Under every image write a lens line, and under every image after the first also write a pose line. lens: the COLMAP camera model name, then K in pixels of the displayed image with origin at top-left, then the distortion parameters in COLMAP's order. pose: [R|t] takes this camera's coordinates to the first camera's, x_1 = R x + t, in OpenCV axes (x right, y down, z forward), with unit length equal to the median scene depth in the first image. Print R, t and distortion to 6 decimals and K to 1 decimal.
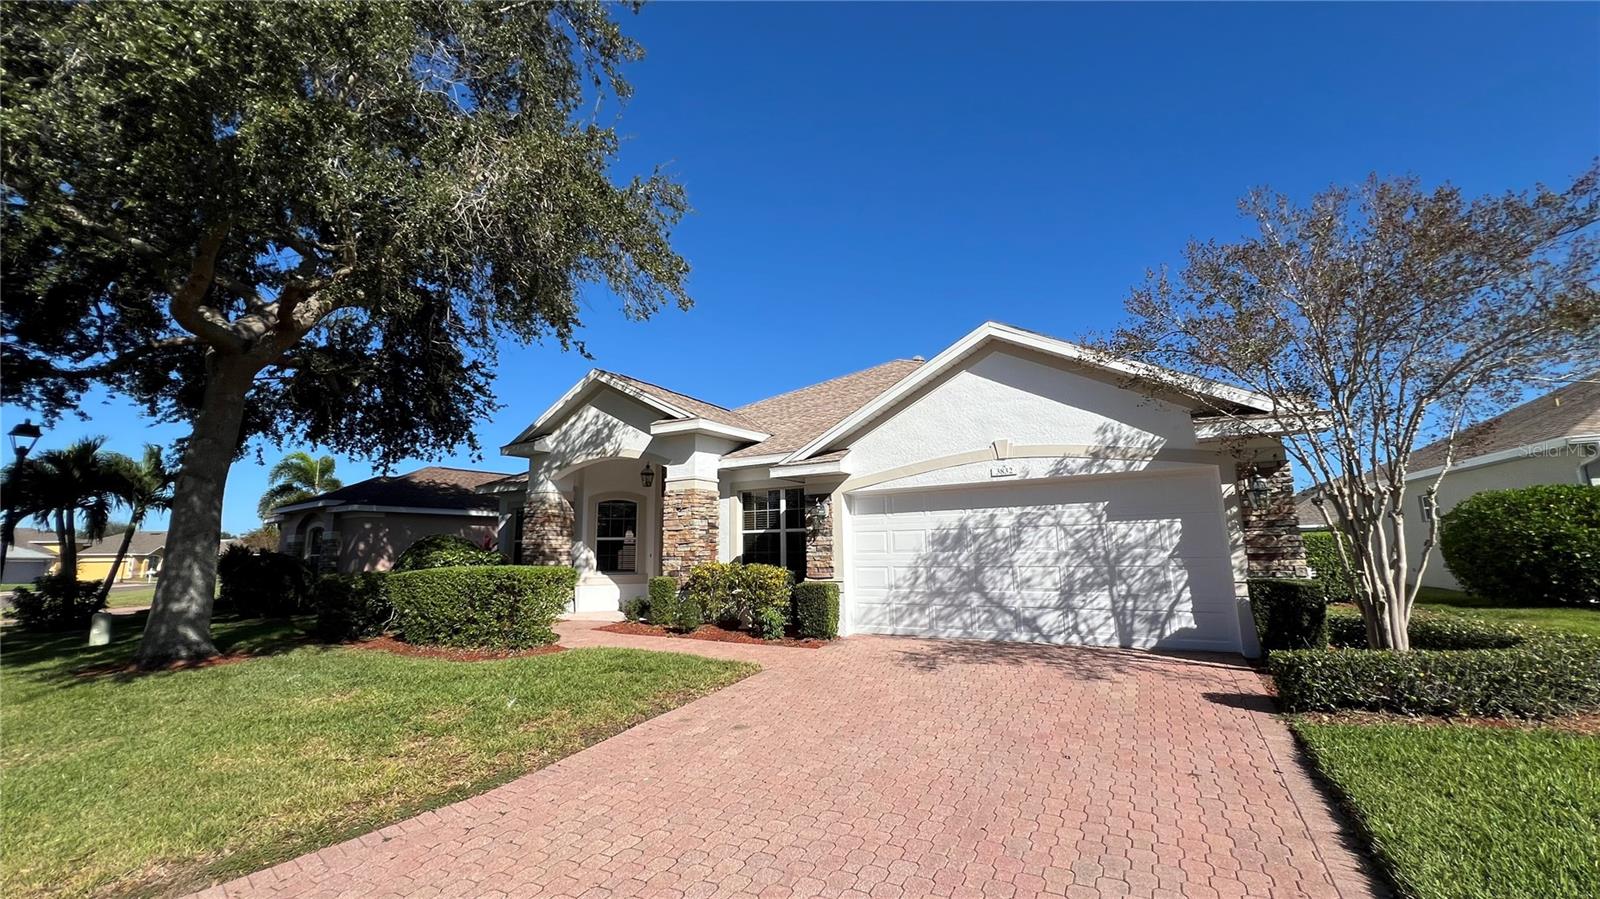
lens RADIAL K [[625.5, 0, 802.0], [0, 625.5, 447.5], [0, 0, 1]] dist [-0.000131, 0.000026]
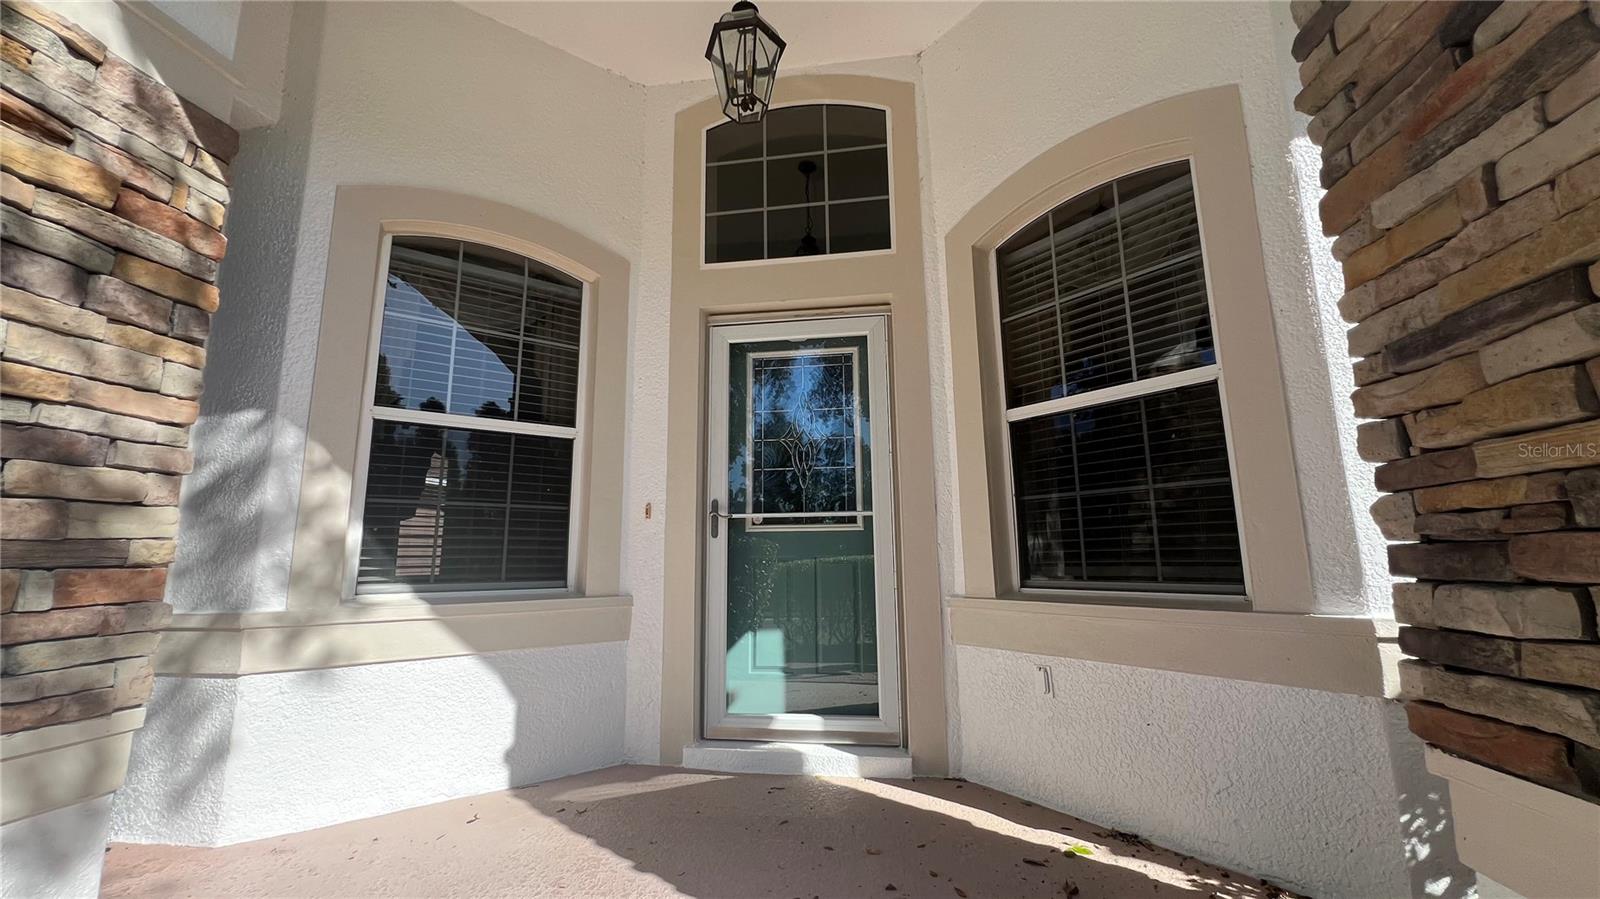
lens RADIAL K [[625.5, 0, 795.4], [0, 625.5, 449.3], [0, 0, 1]] dist [-0.000131, 0.000026]
pose [[0.933764, 0.066834, 0.351593, -0.433435], [-0.065366, 0.997732, -0.016059, 0.244580], [-0.351869, -0.007987, 0.936015, 1.231071]]
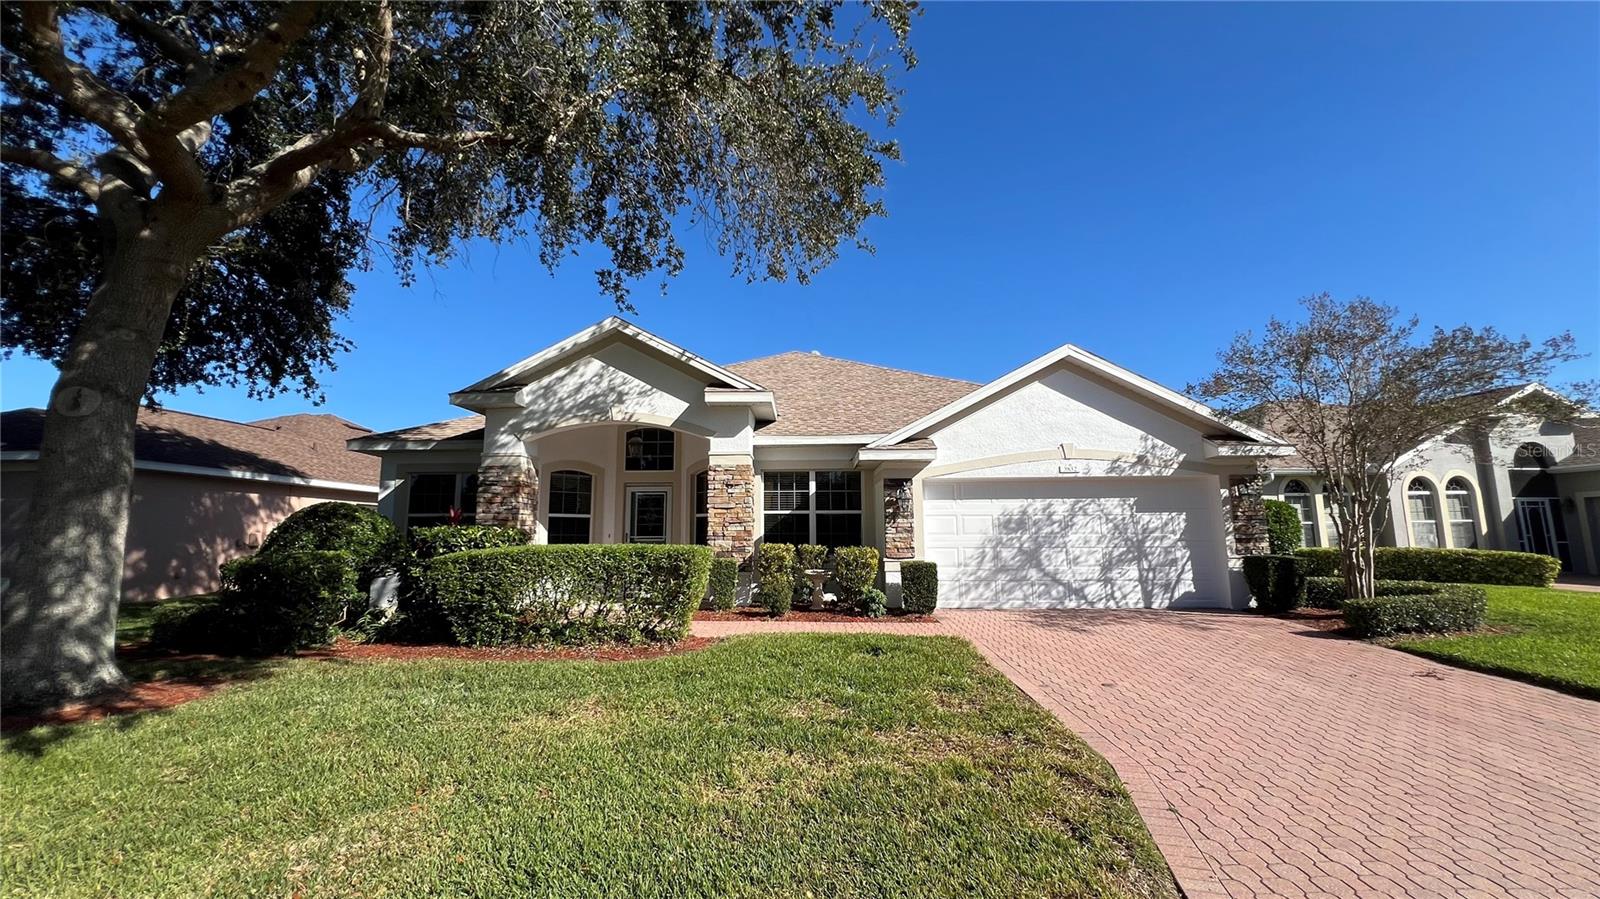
lens RADIAL K [[625.5, 0, 795.8], [0, 625.5, 442.3], [0, 0, 1]] dist [-0.000131, 0.000026]
pose [[0.884914, 0.079790, 0.458869, -0.675634], [-0.086913, 0.996200, -0.005615, 0.037628], [-0.457573, -0.034913, 0.888486, 0.154802]]
